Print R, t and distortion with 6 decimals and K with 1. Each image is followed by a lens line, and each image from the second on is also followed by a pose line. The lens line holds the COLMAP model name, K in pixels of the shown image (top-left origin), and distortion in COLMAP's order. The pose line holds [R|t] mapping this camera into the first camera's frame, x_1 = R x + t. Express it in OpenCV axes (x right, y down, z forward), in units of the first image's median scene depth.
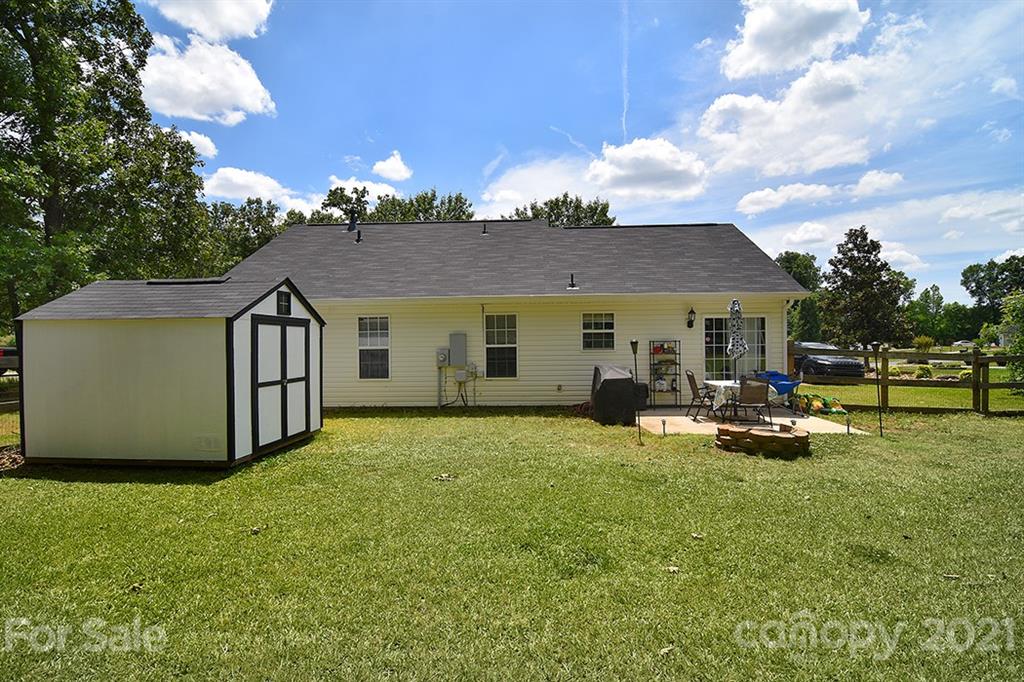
lens RADIAL K [[496.7, 0, 524.0], [0, 496.7, 349.0], [0, 0, 1]] dist [-0.001476, 0.000191]
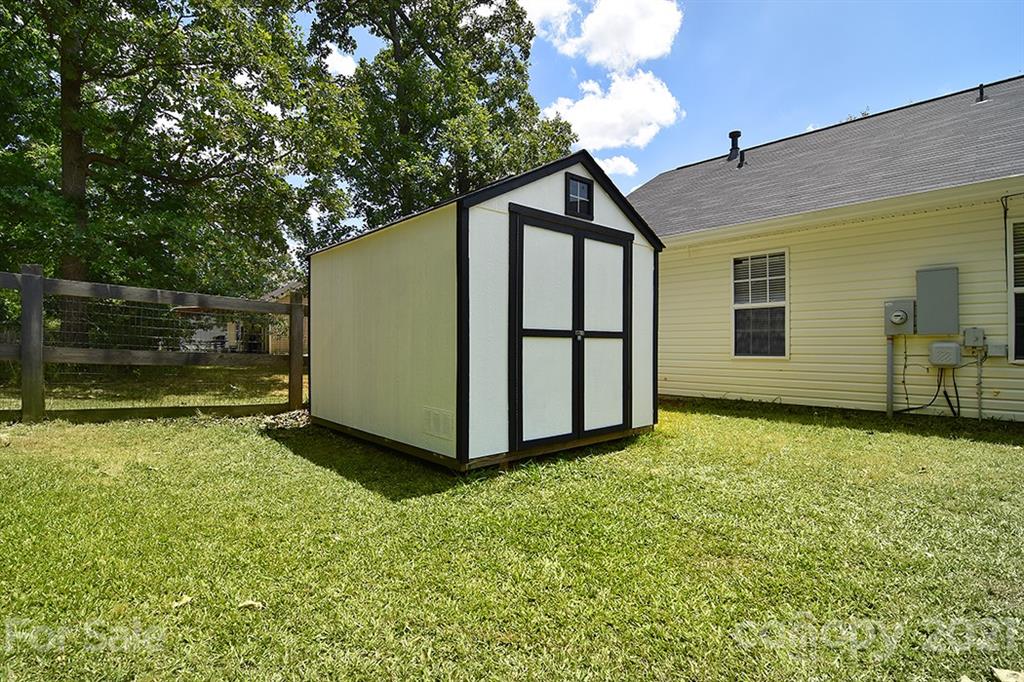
lens RADIAL K [[499.3, 0, 497.5], [0, 499.3, 342.7], [0, 0, 1]] dist [-0.028520, -0.000378]
pose [[0.694142, 0.004226, -0.719826, -0.121284], [-0.014237, 0.999868, -0.007858, 0.073912], [0.719697, 0.015702, 0.694110, 0.483573]]
